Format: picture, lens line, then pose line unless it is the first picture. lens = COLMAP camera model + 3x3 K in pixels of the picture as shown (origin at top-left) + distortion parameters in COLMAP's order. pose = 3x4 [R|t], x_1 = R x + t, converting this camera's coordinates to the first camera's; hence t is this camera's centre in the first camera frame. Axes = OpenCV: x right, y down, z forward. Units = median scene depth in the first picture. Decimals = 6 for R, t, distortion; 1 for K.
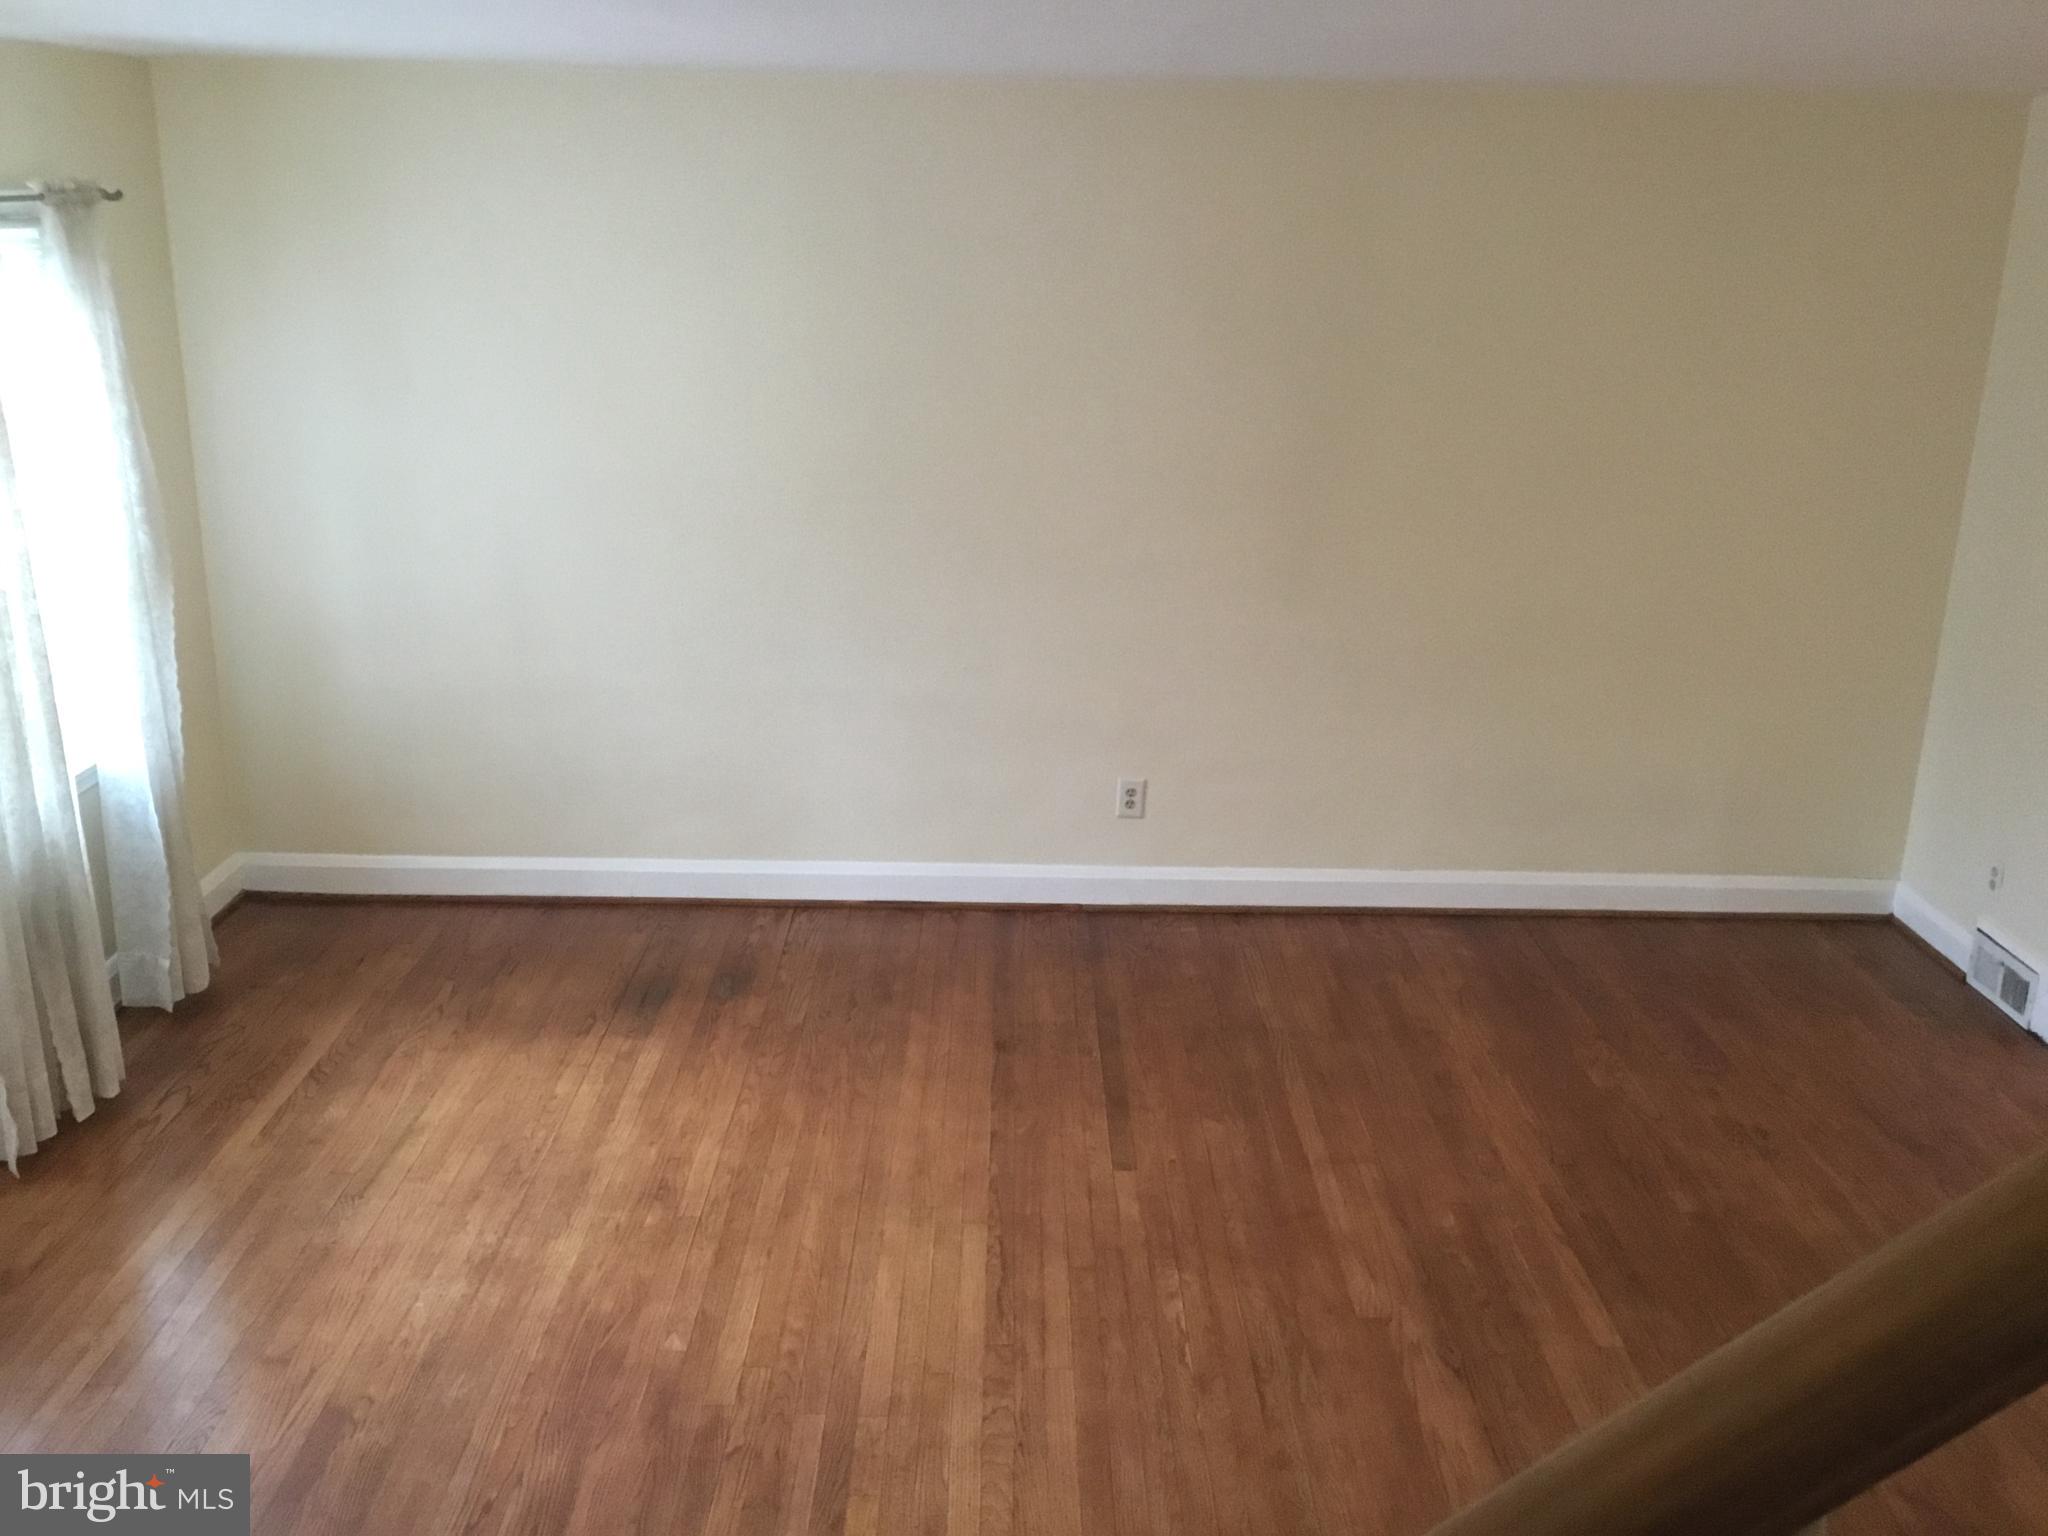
lens RADIAL K [[1808.7, 0, 1024.3], [0, 1808.7, 762.3], [0, 0, 1]] dist [0.074158, -0.051828]
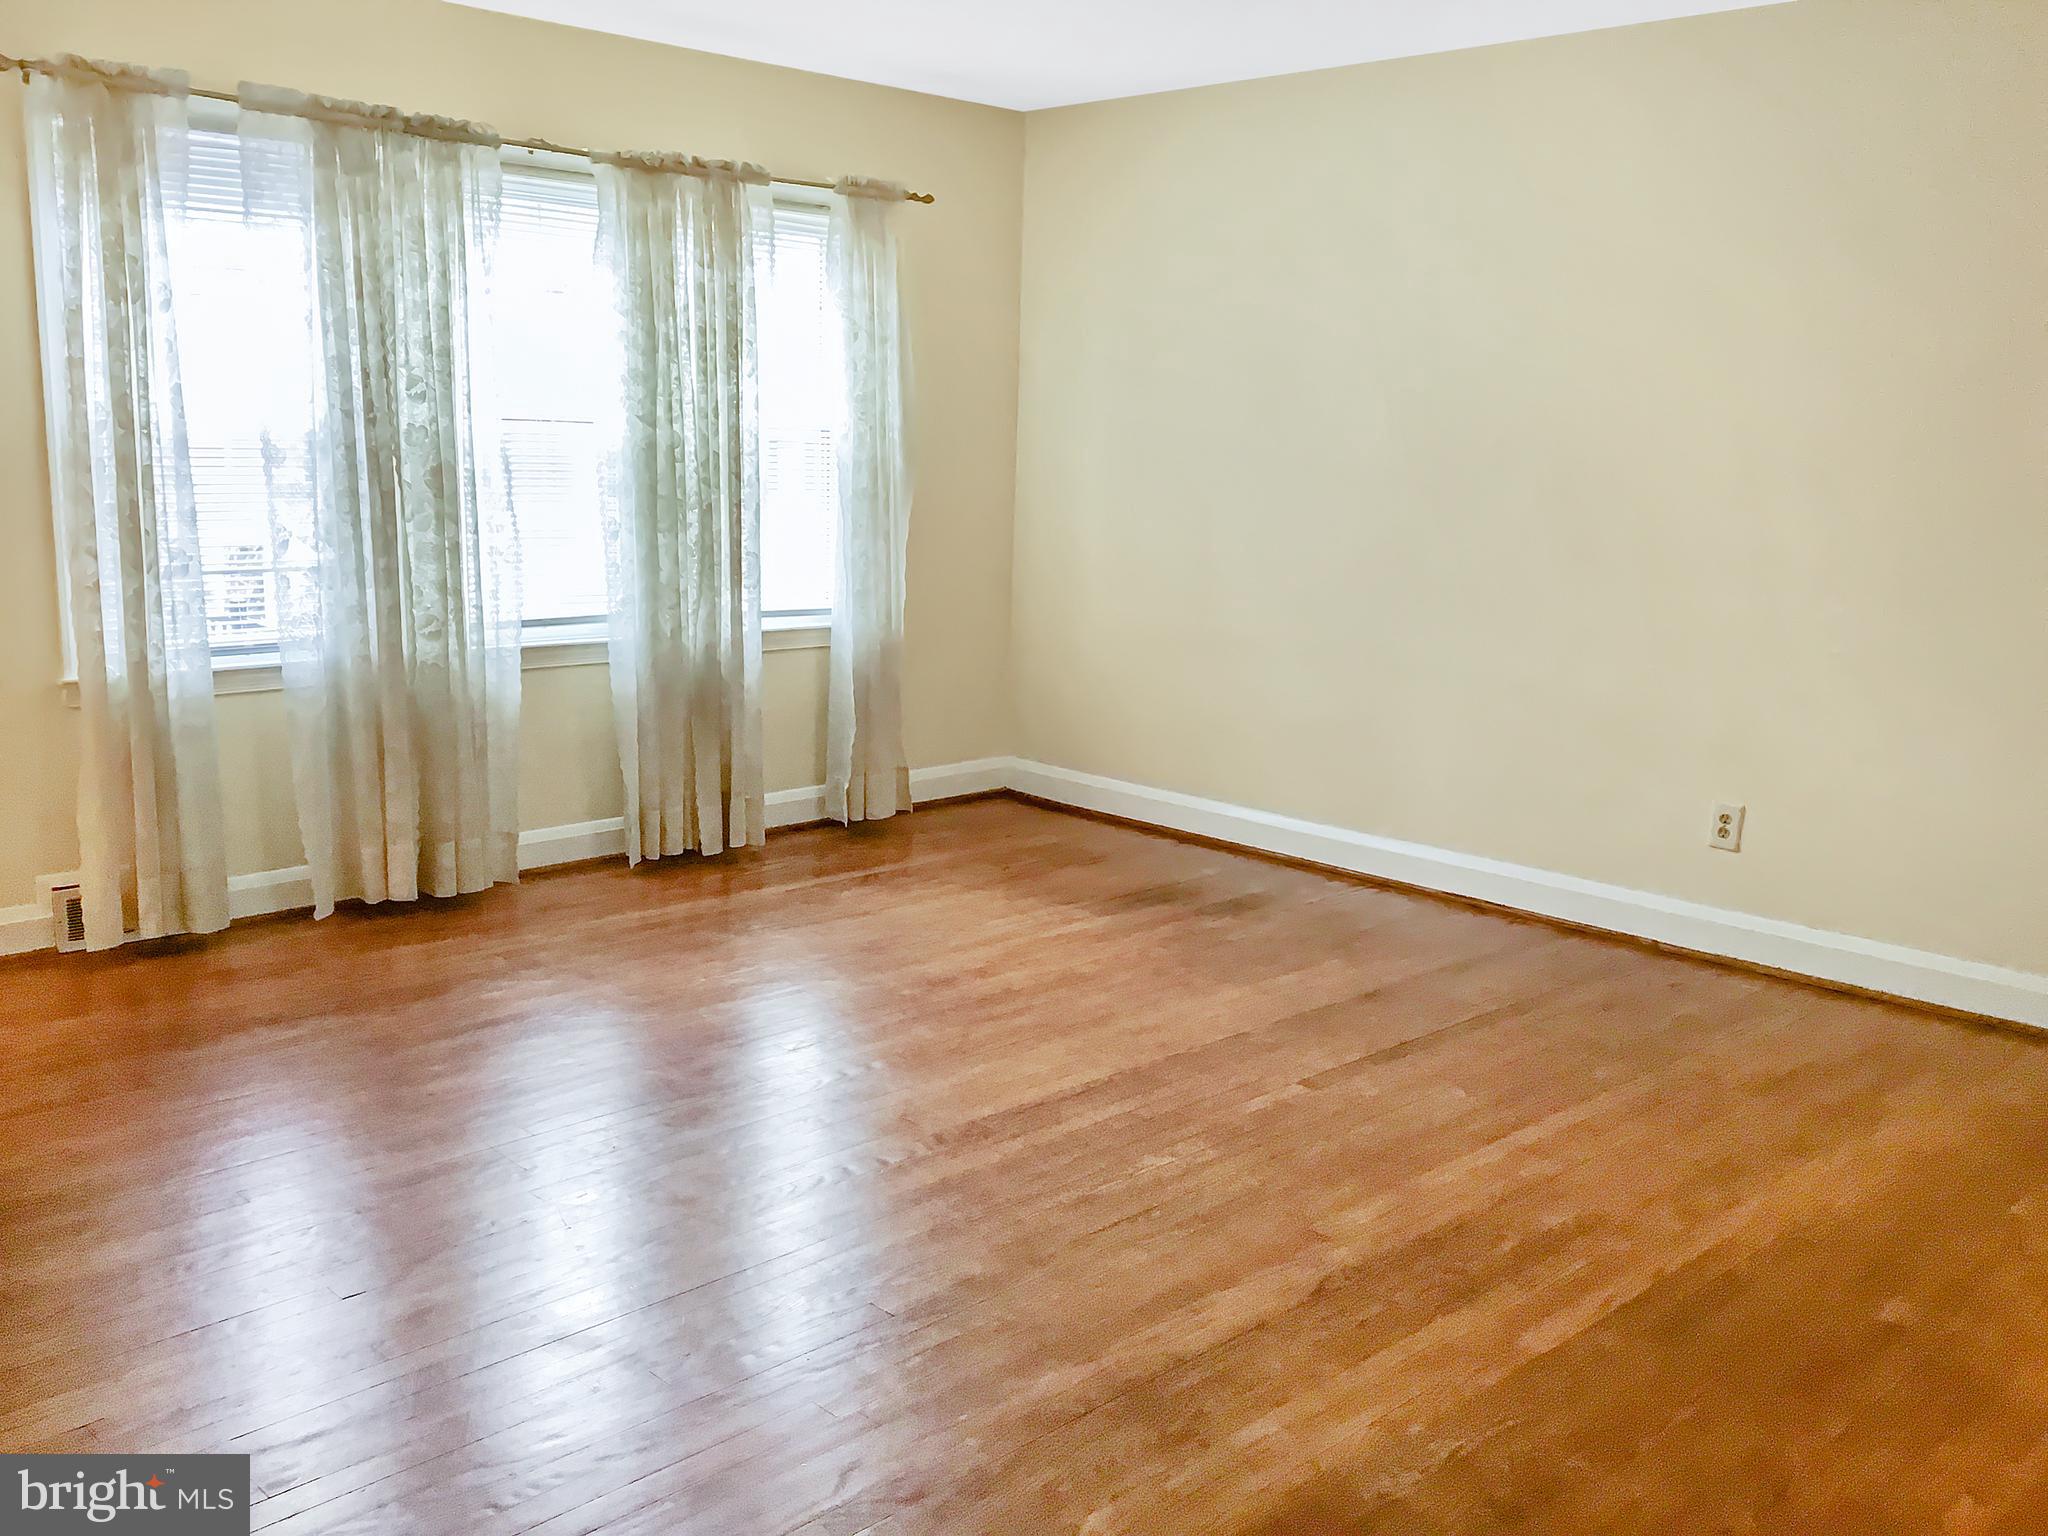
lens RADIAL K [[1808.7, 0, 1012.3], [0, 1808.7, 779.9], [0, 0, 1]] dist [0.074158, -0.051828]
pose [[0.683704, 0.135973, -0.716980, 0.611264], [-0.226835, 0.973417, -0.031703, 0.140966], [0.693610, 0.184312, 0.696372, 0.236421]]
